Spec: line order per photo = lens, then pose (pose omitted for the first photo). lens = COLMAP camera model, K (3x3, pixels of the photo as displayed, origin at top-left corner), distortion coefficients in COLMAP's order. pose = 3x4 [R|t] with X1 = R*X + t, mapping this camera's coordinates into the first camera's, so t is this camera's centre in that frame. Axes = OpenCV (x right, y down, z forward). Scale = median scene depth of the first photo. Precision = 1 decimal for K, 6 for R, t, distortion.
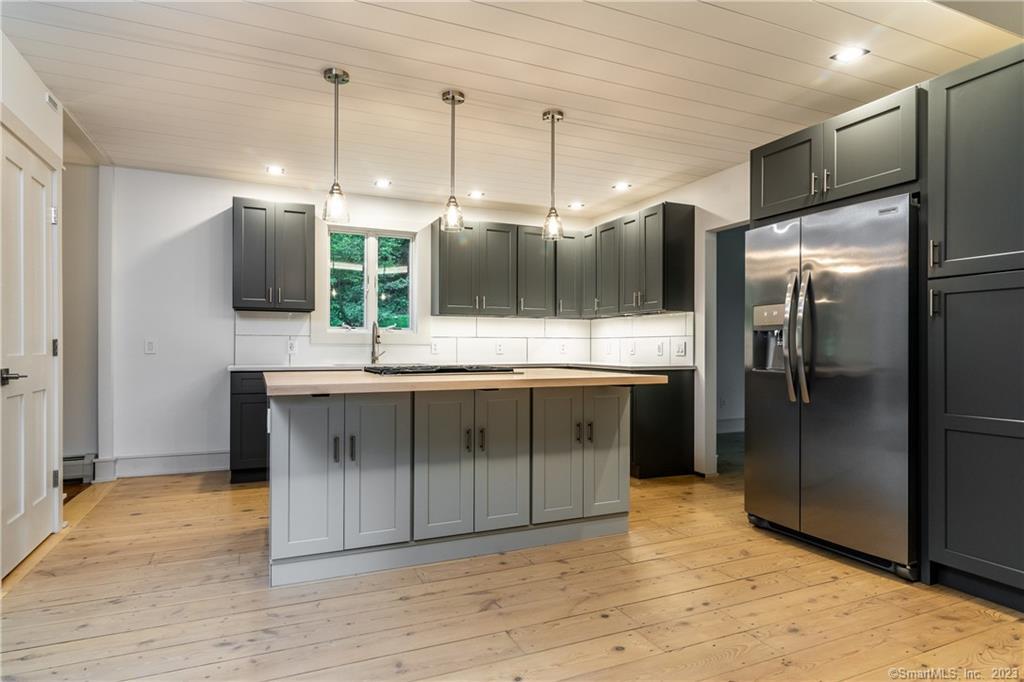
lens RADIAL K [[580.9, 0, 512.0], [0, 580.9, 341.0], [0, 0, 1]] dist [0.006091, 0.000303]
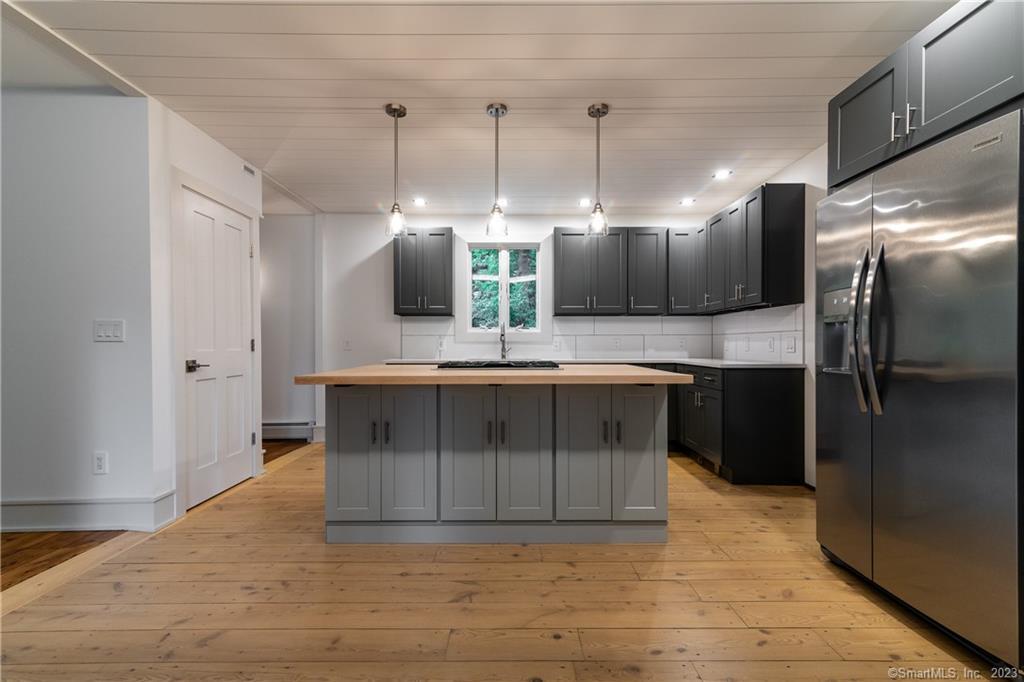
lens RADIAL K [[487.3, 0, 512.0], [0, 487.3, 341.0], [0, 0, 1]] dist [0.019020, -0.000107]
pose [[0.916658, -0.005935, -0.399627, 0.288560], [0.006992, 0.999975, 0.001186, 0.004741], [0.399610, -0.003881, 0.916677, 0.189246]]
